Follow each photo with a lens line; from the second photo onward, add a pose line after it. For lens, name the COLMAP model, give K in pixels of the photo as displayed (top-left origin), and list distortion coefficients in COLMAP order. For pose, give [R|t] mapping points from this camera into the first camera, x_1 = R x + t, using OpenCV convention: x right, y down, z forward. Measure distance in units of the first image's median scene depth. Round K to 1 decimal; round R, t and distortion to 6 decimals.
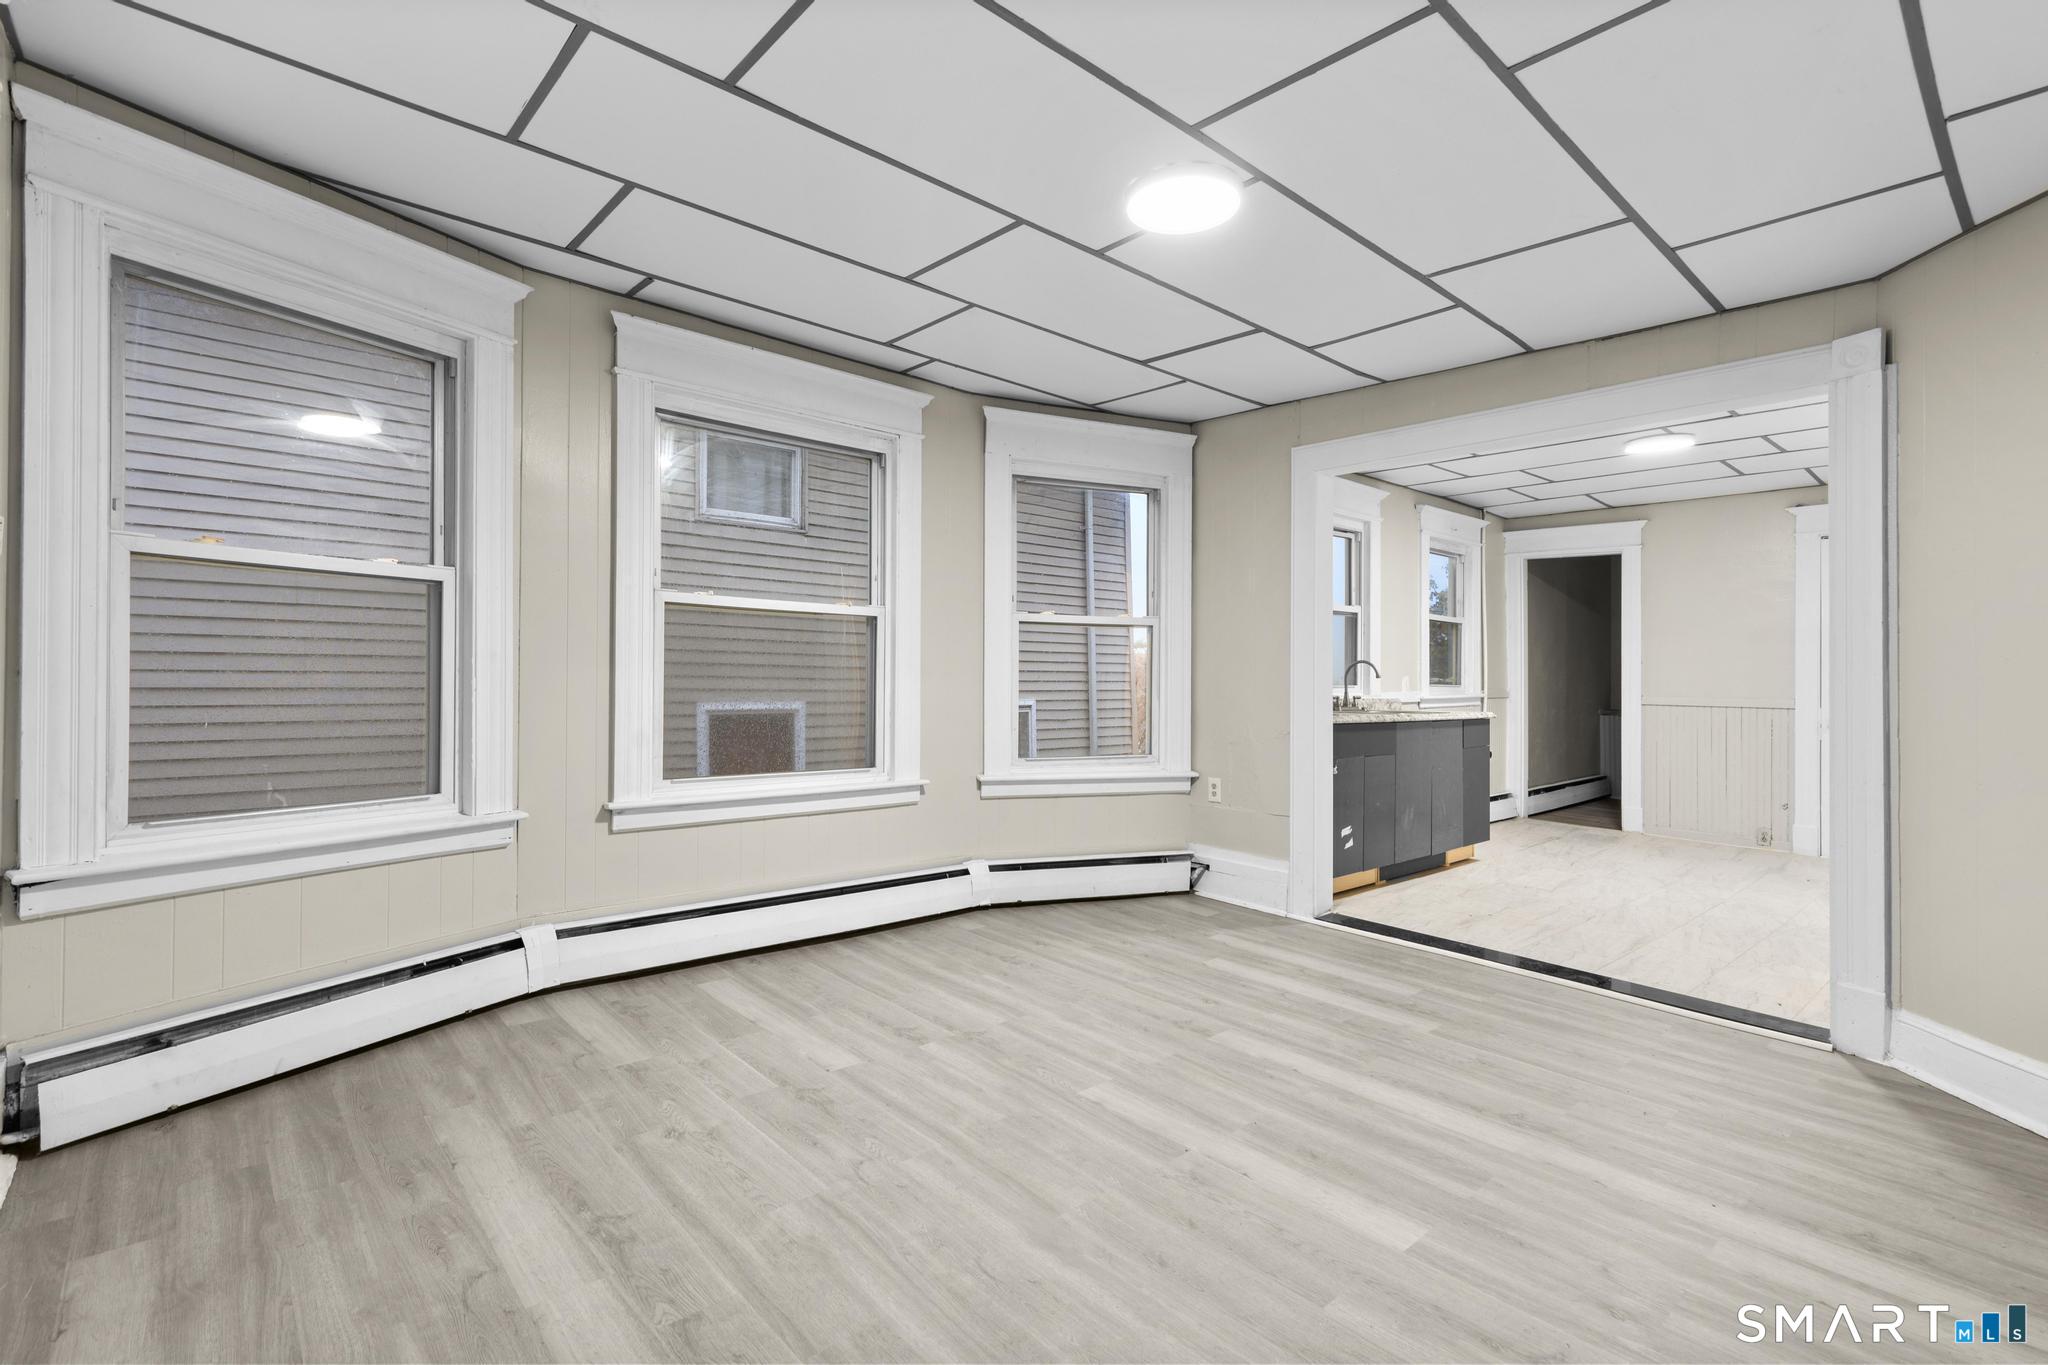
lens RADIAL K [[934.5, 0, 1017.3], [0, 934.5, 683.0], [0, 0, 1]] dist [-0.002772, 0.000369]
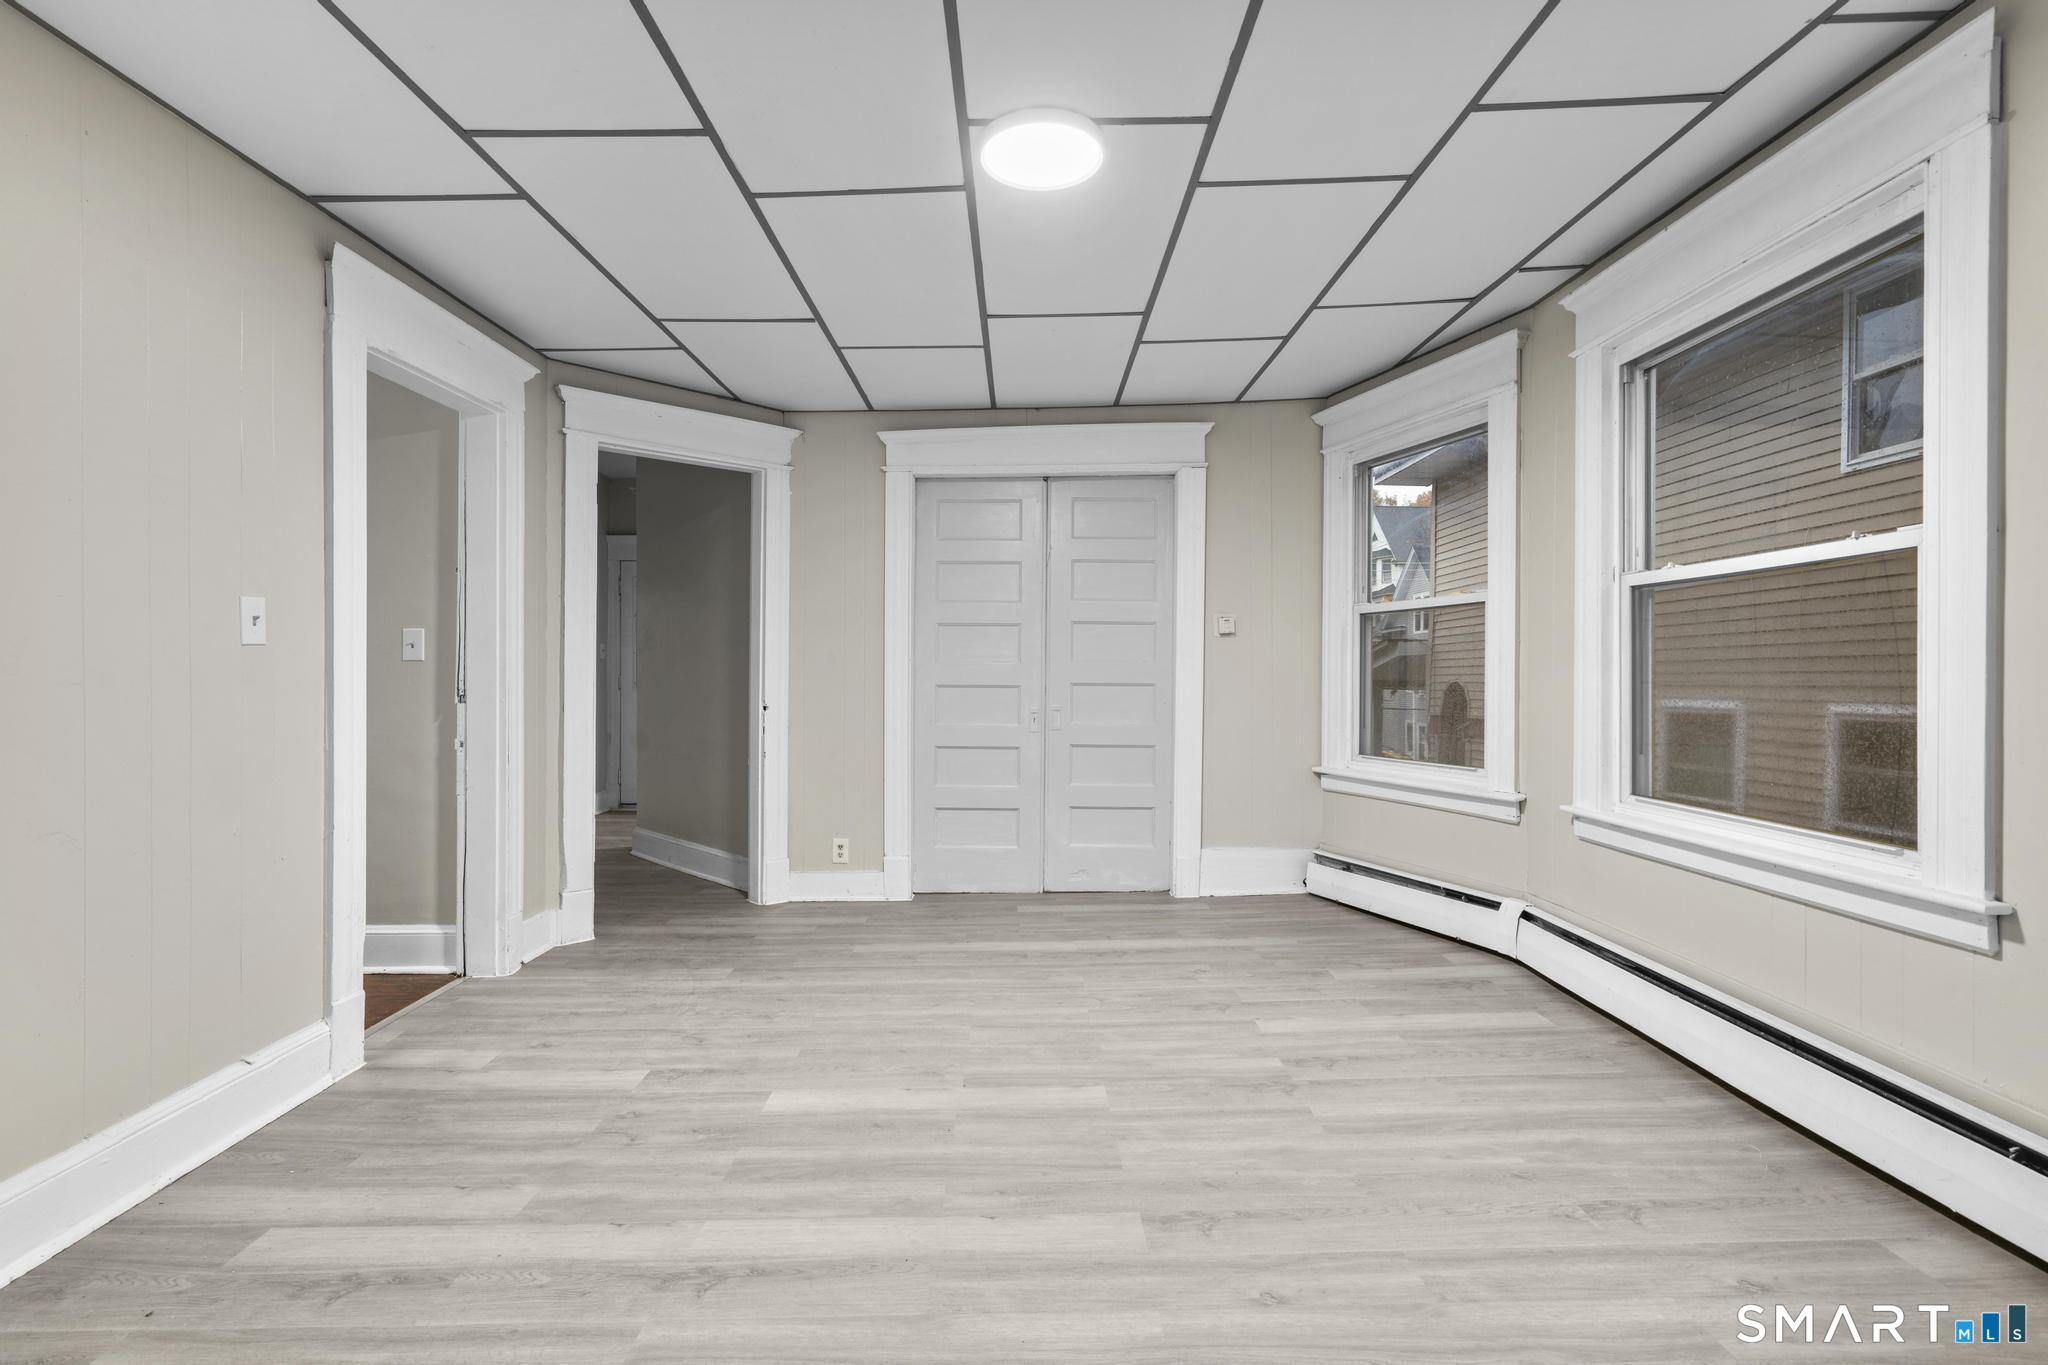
lens RADIAL K [[934.5, 0, 1017.3], [0, 934.5, 683.0], [0, 0, 1]] dist [-0.002772, 0.000369]
pose [[-0.664613, -0.000999, -0.747187, 0.917988], [-0.001213, 0.999999, -0.000258, 0.004109], [0.747186, 0.000735, -0.664614, 1.666102]]
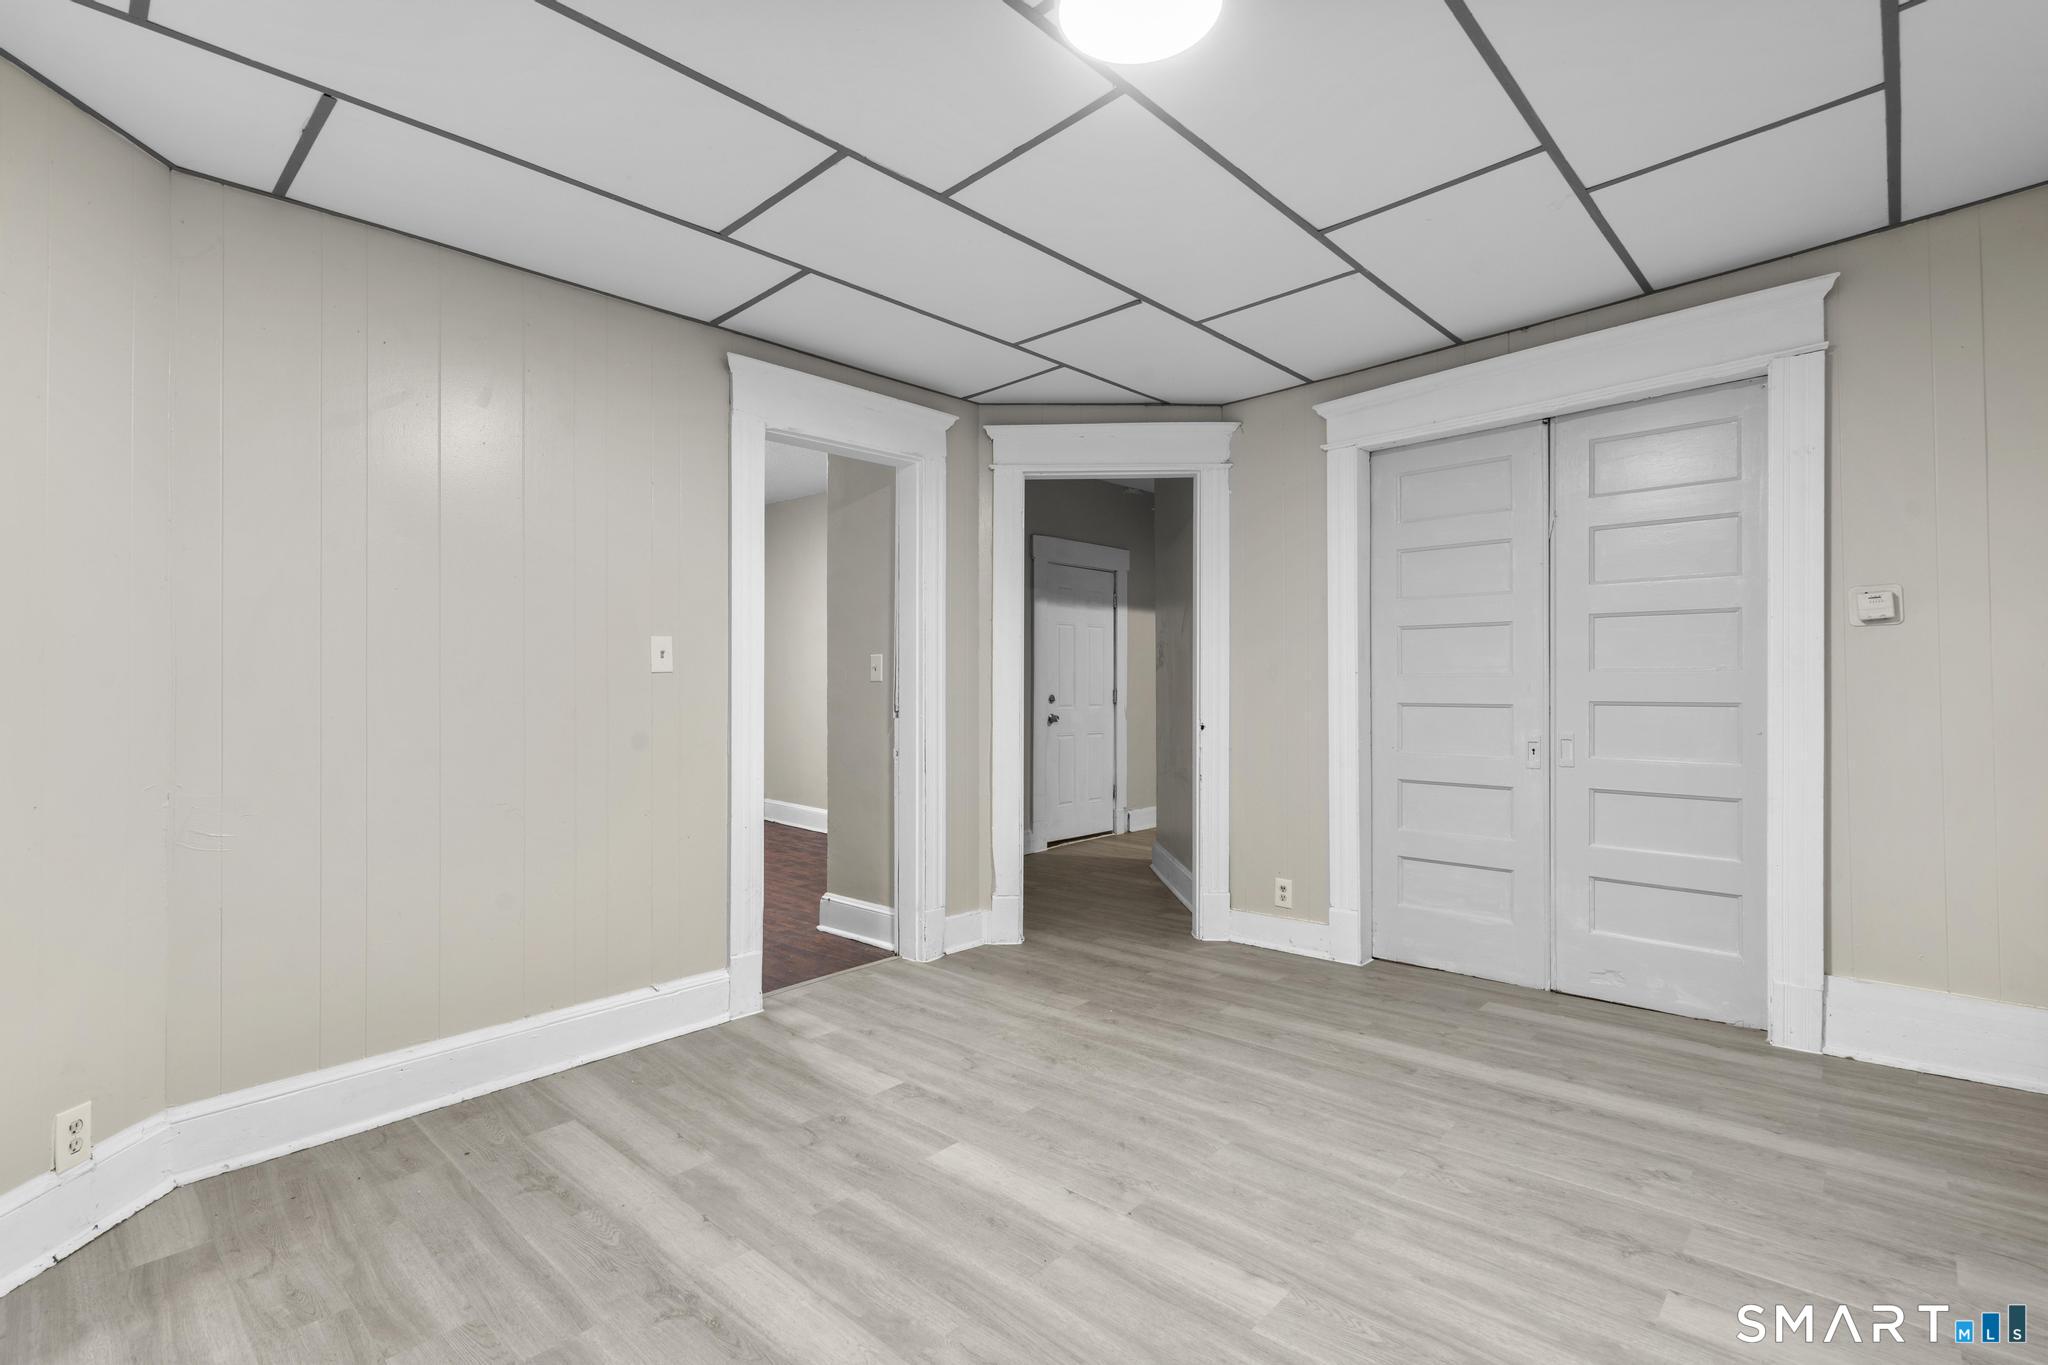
lens RADIAL K [[934.5, 0, 1017.3], [0, 934.5, 683.0], [0, 0, 1]] dist [-0.002772, 0.000369]
pose [[-0.996114, -0.002785, -0.088025, 0.341707], [-0.001528, 0.999896, -0.014347, -0.002803], [0.088056, -0.014157, -0.996015, 1.748825]]
